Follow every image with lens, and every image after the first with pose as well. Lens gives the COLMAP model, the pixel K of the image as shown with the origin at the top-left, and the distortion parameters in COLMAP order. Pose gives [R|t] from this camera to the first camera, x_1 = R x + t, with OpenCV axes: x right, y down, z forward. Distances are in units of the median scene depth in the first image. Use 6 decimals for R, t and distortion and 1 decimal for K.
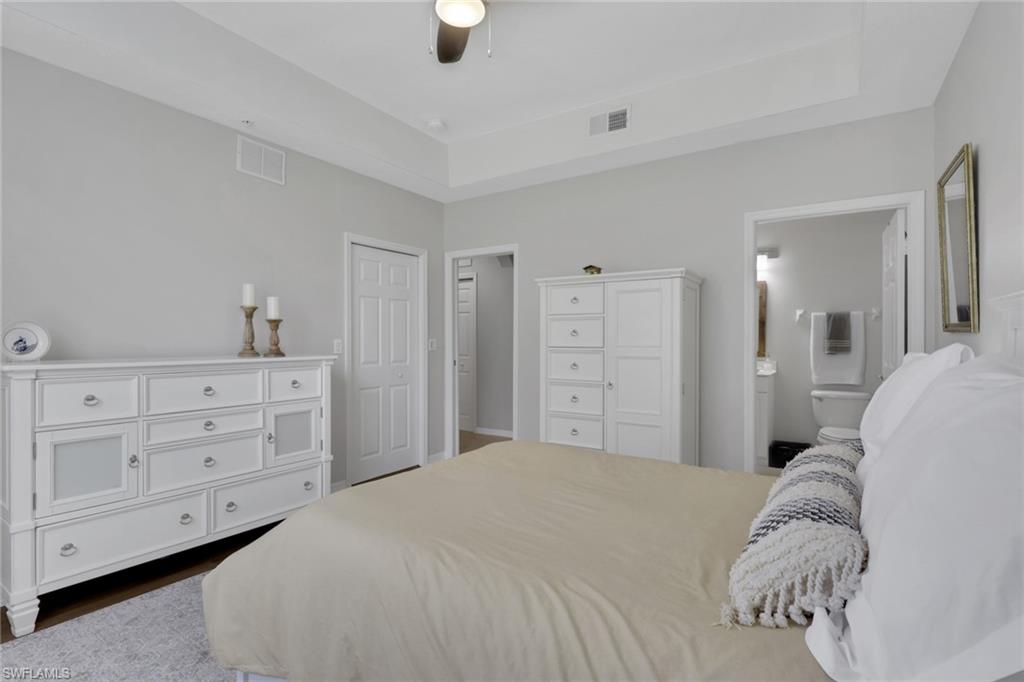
lens RADIAL K [[495.4, 0, 513.3], [0, 495.4, 343.0], [0, 0, 1]] dist [0.001546, -0.000065]
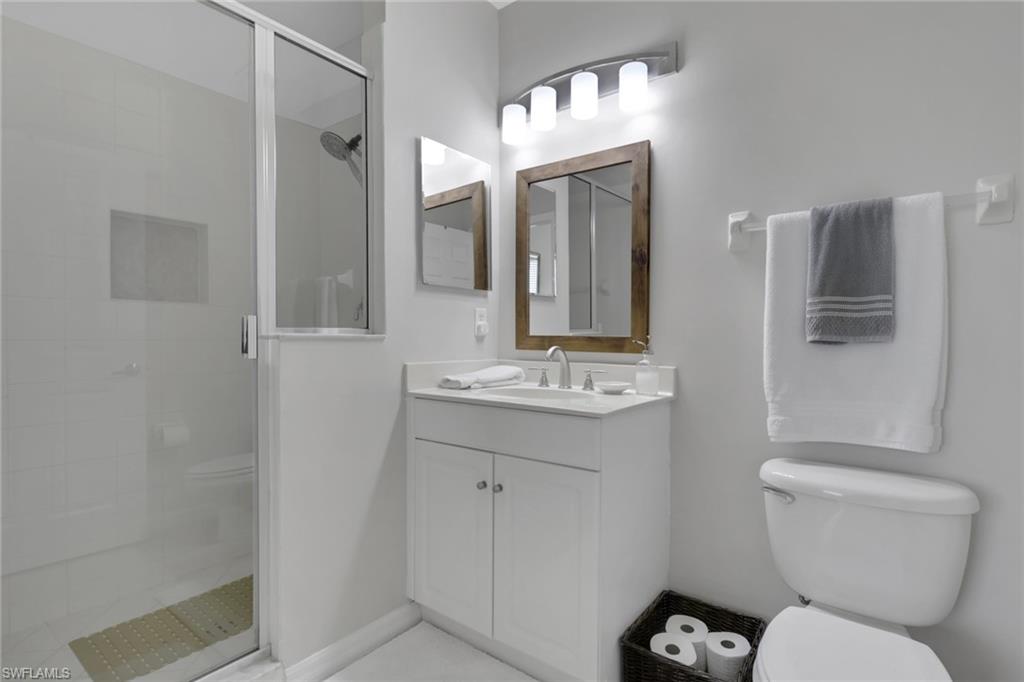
lens RADIAL K [[495.4, 0, 510.0], [0, 495.4, 336.1], [0, 0, 1]] dist [0.001546, -0.000065]
pose [[0.995946, -0.012778, -0.089037, 0.472455], [0.013540, 0.999877, 0.007958, 0.012670], [0.088925, -0.009131, 0.995996, 0.678128]]
